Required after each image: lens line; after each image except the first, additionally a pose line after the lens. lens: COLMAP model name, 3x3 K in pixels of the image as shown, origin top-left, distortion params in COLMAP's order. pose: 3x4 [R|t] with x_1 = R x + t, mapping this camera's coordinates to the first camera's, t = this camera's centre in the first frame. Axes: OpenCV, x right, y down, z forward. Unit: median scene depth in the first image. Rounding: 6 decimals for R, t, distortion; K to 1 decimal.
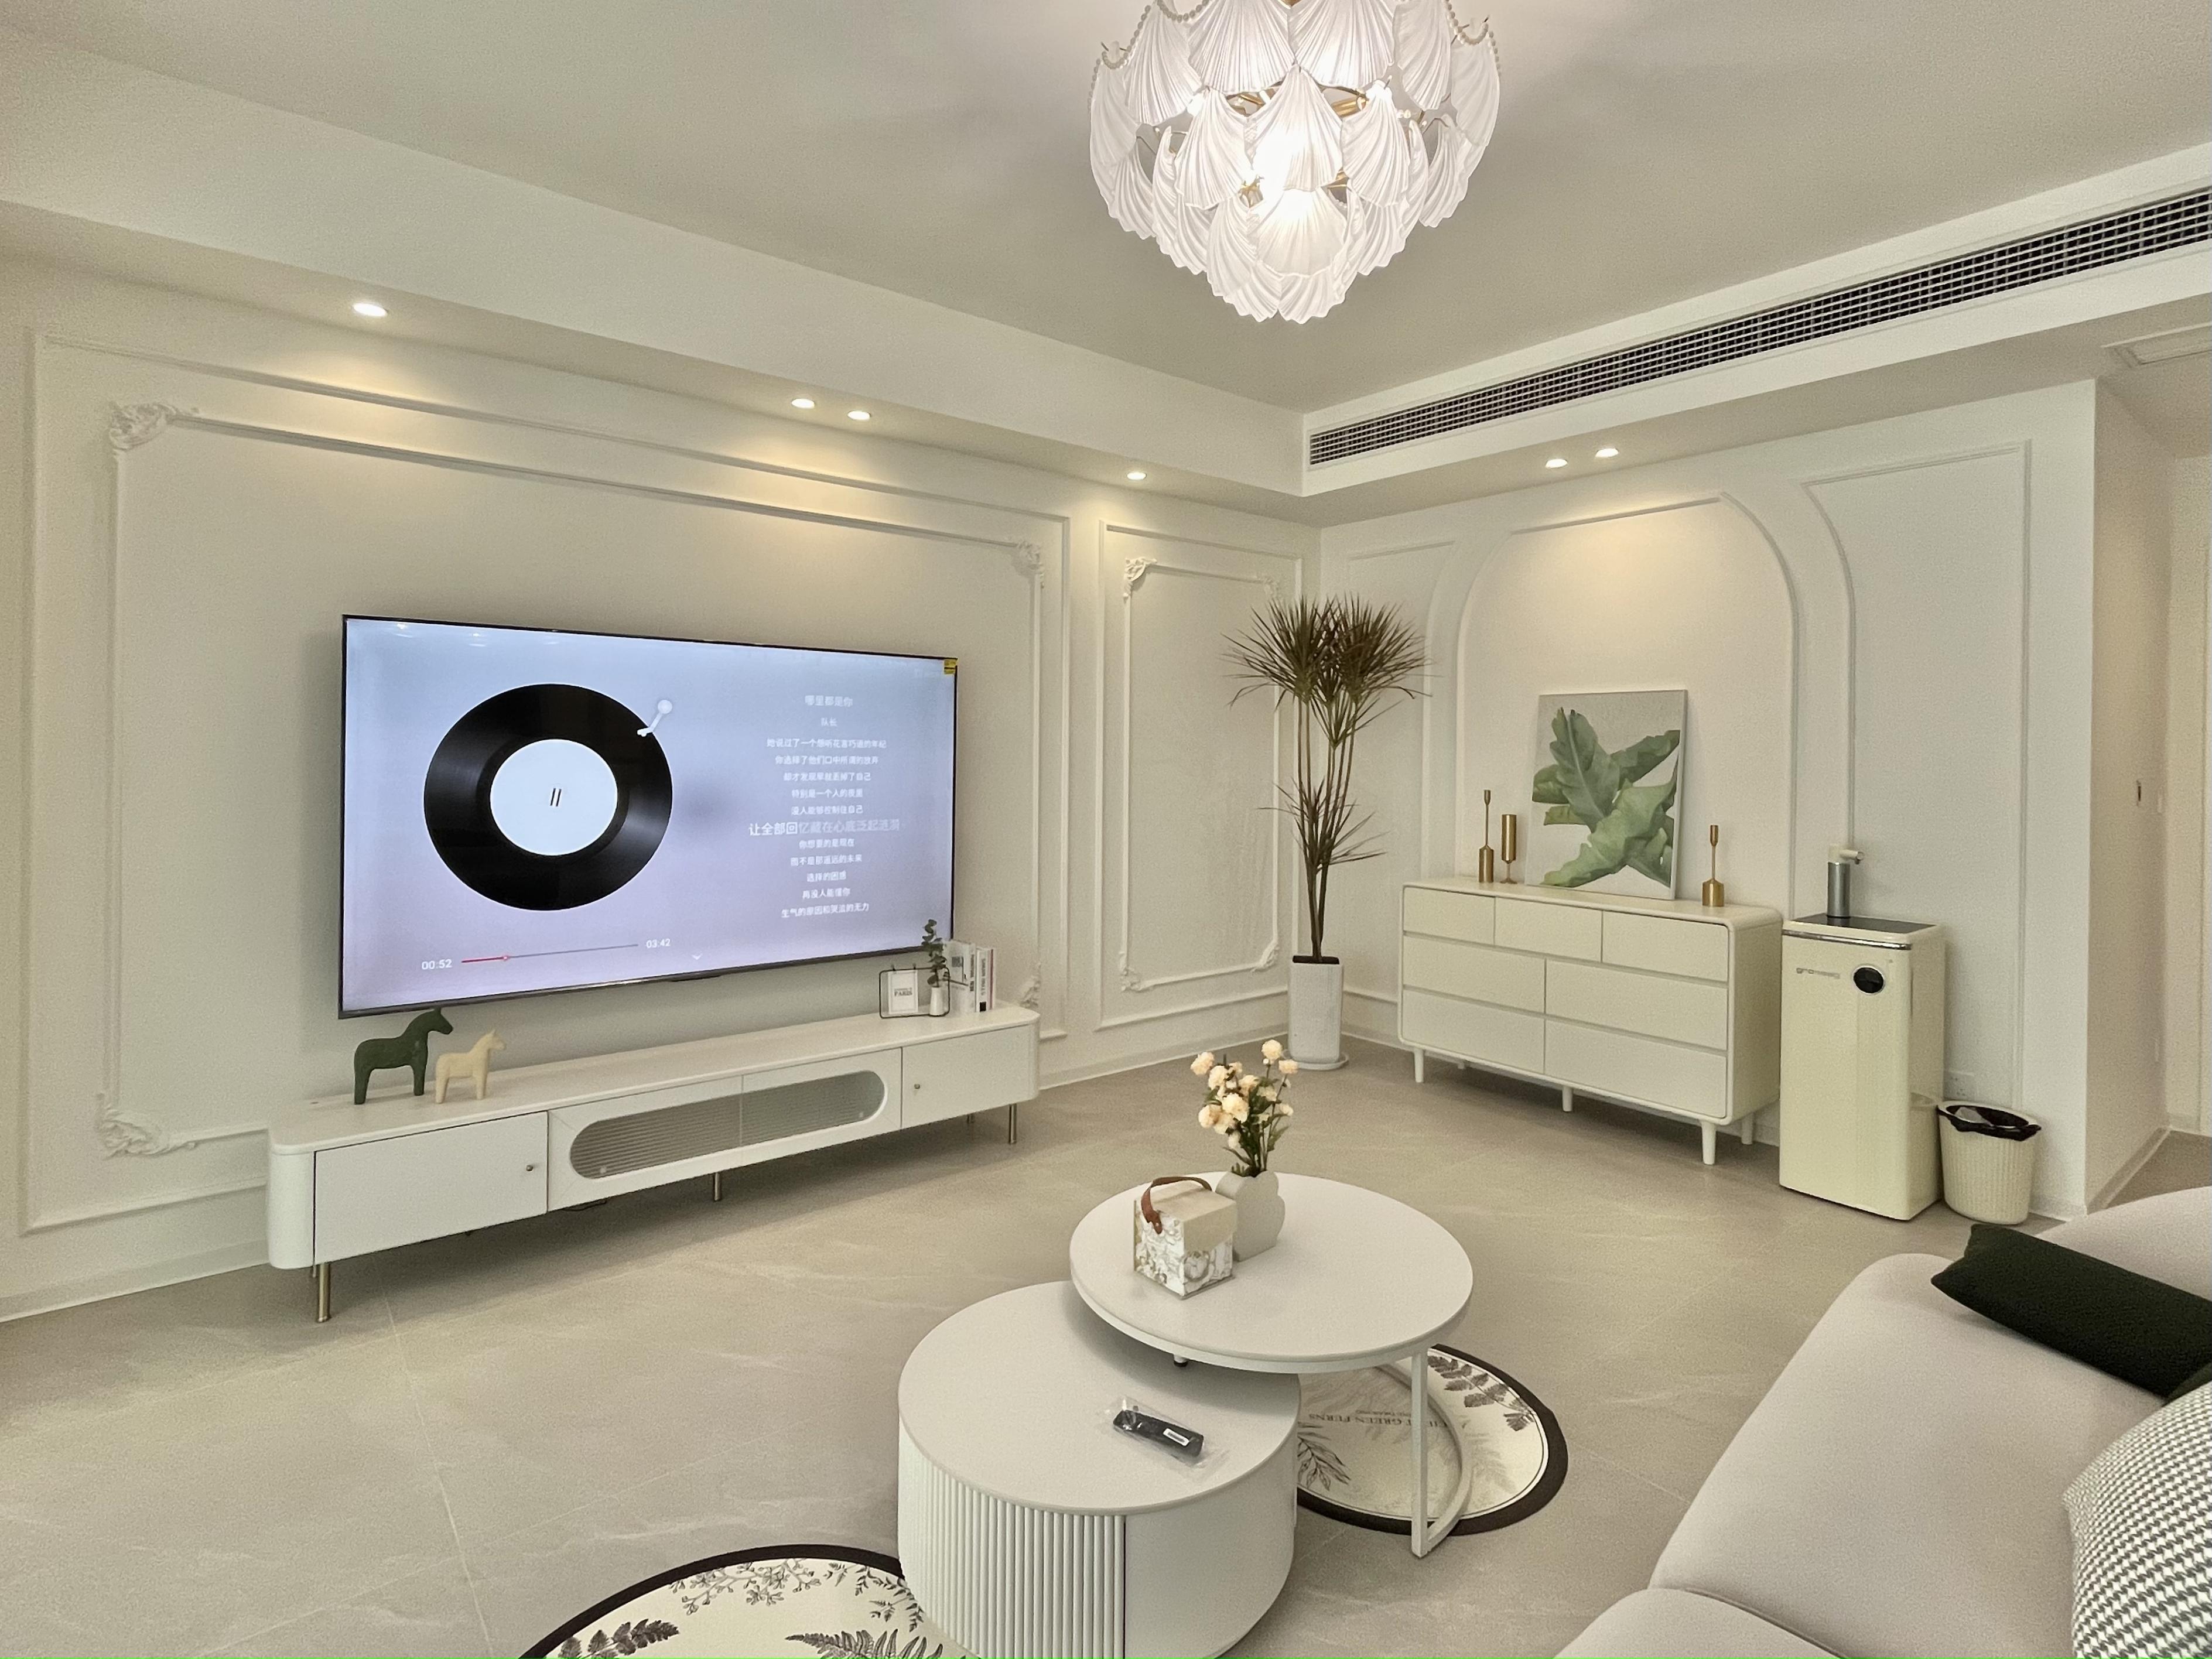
lens RADIAL K [[1116.8, 0, 1105.3], [0, 1116.8, 761.4], [0, 0, 1]] dist [-0.000825, -0.000227]
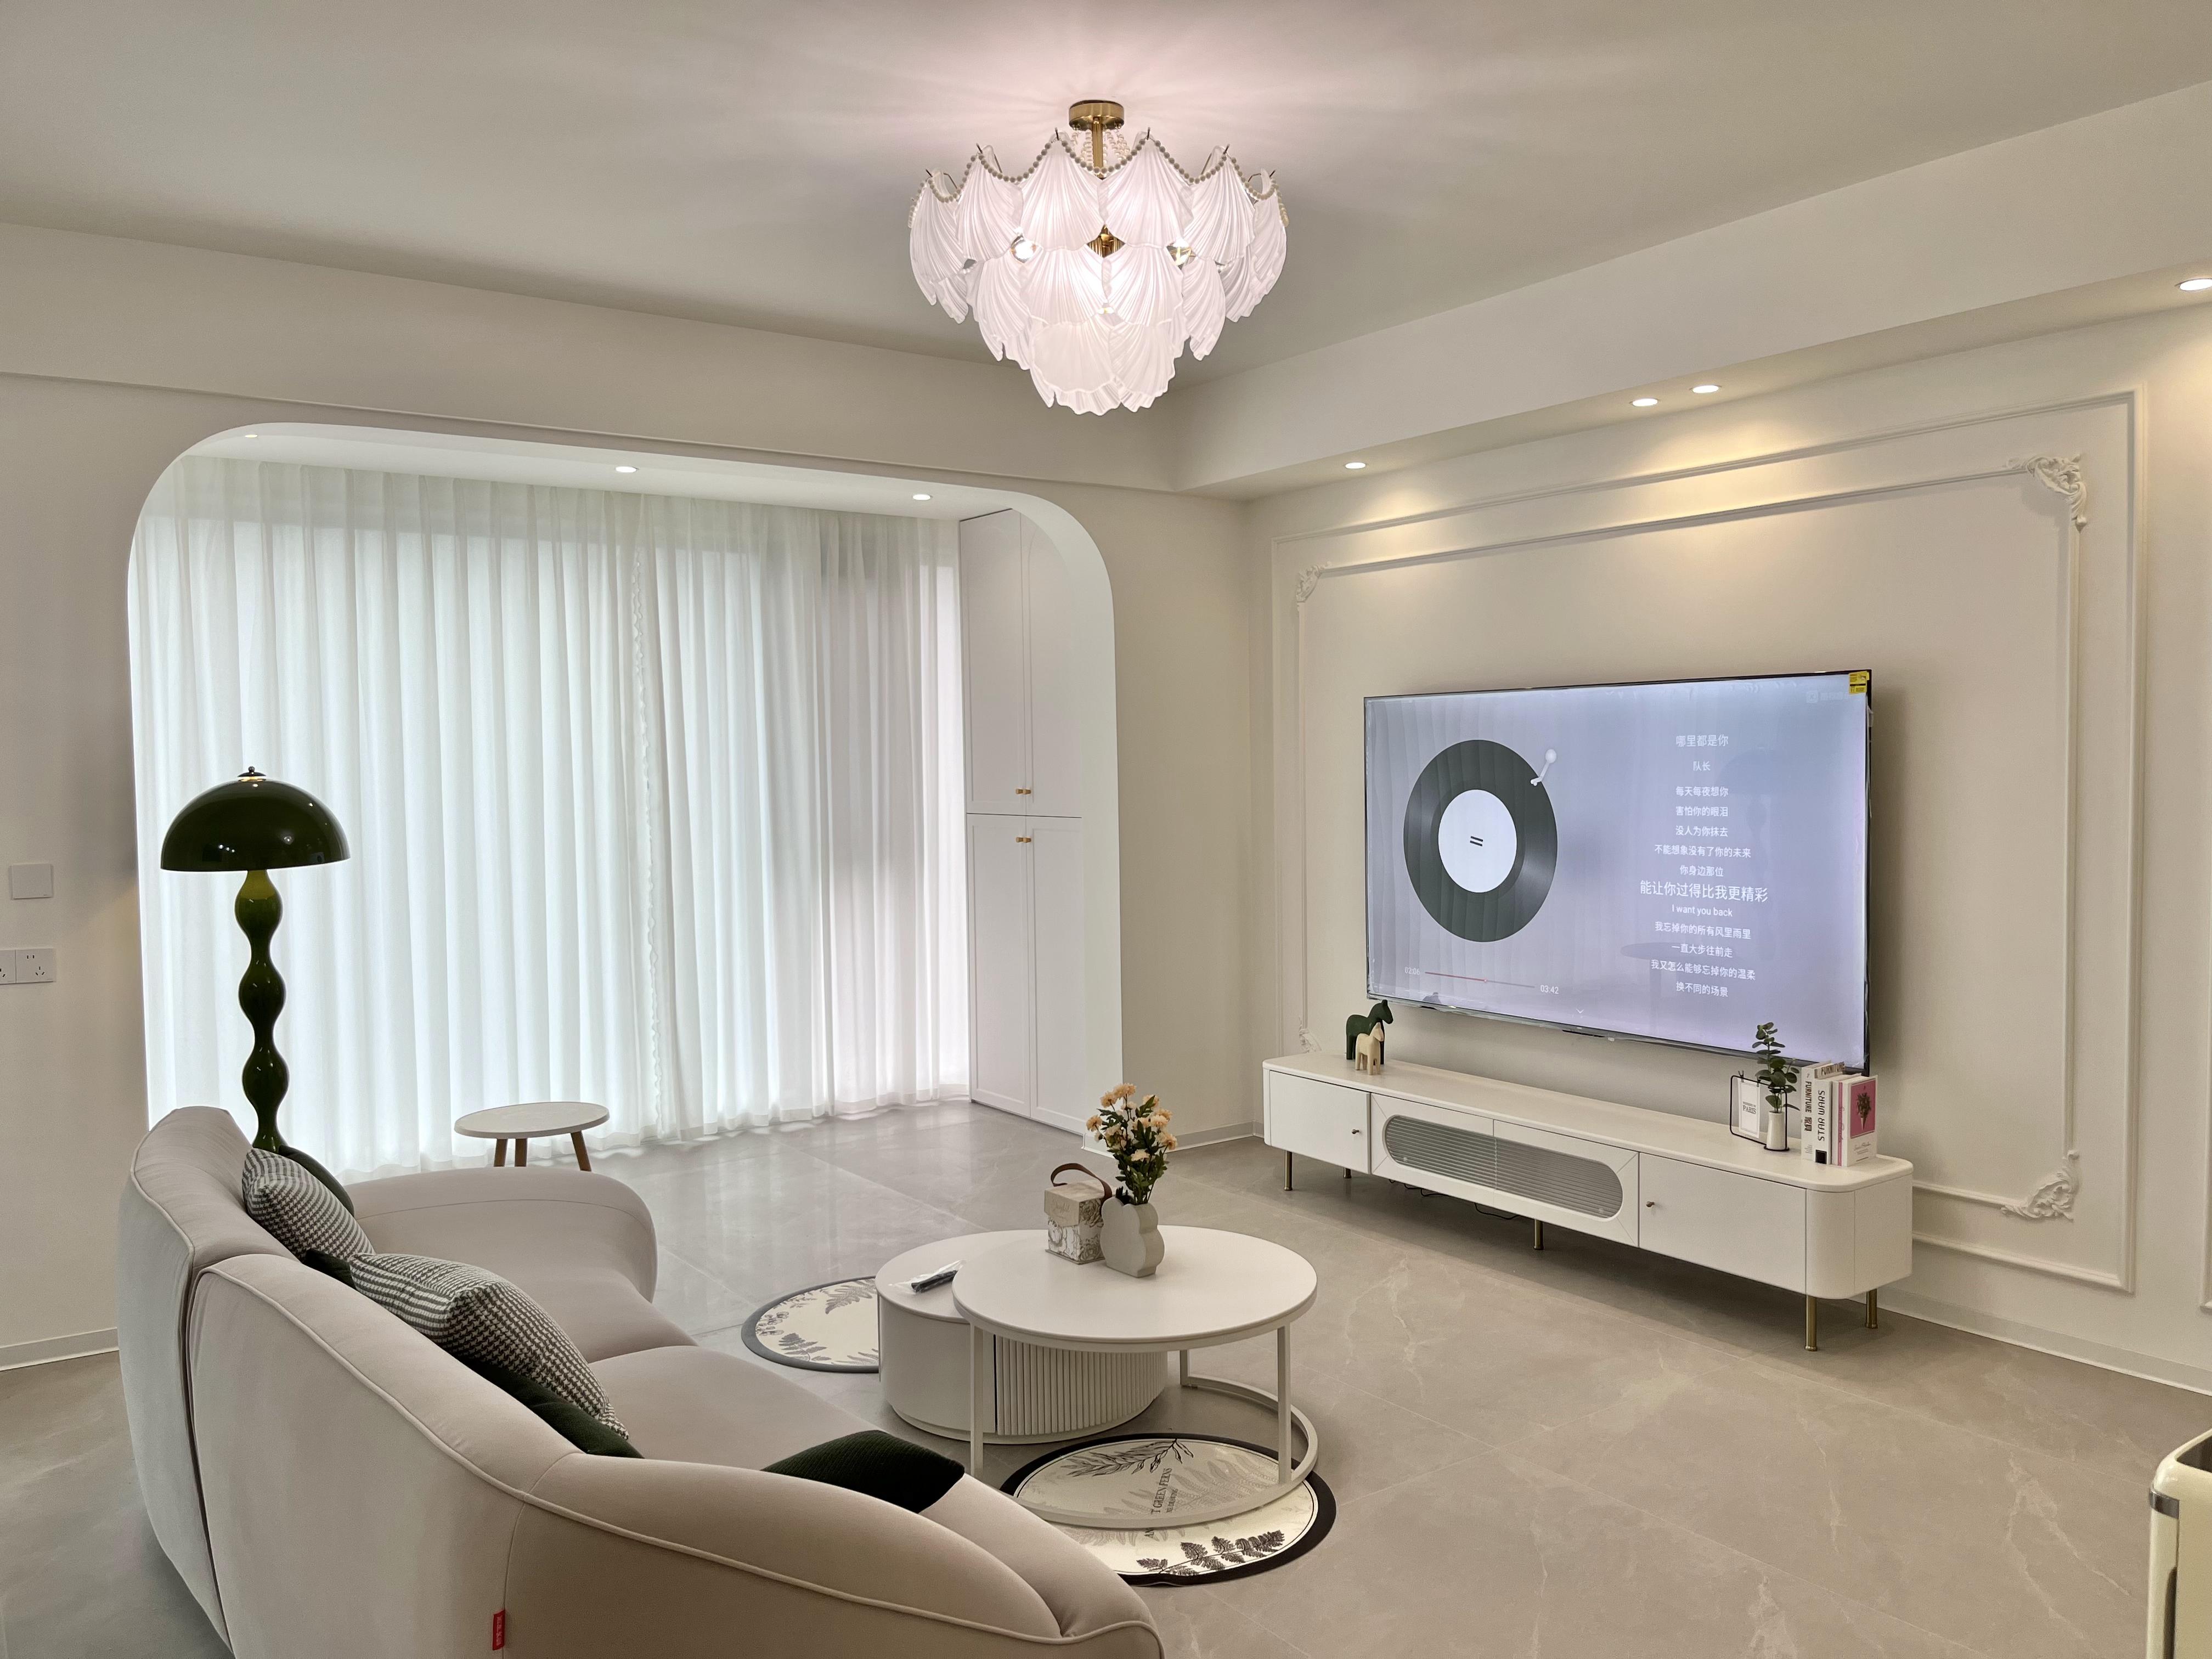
lens RADIAL K [[1669.5, 0, 1105.1], [0, 1669.5, 829.7], [0, 0, 1]] dist [0.025692, -0.014244]
pose [[-0.071368, 0.034673, -0.996847, 1.677466], [0.010046, 0.999370, 0.034041, -0.055881], [0.997399, -0.007585, -0.071671, 1.037271]]
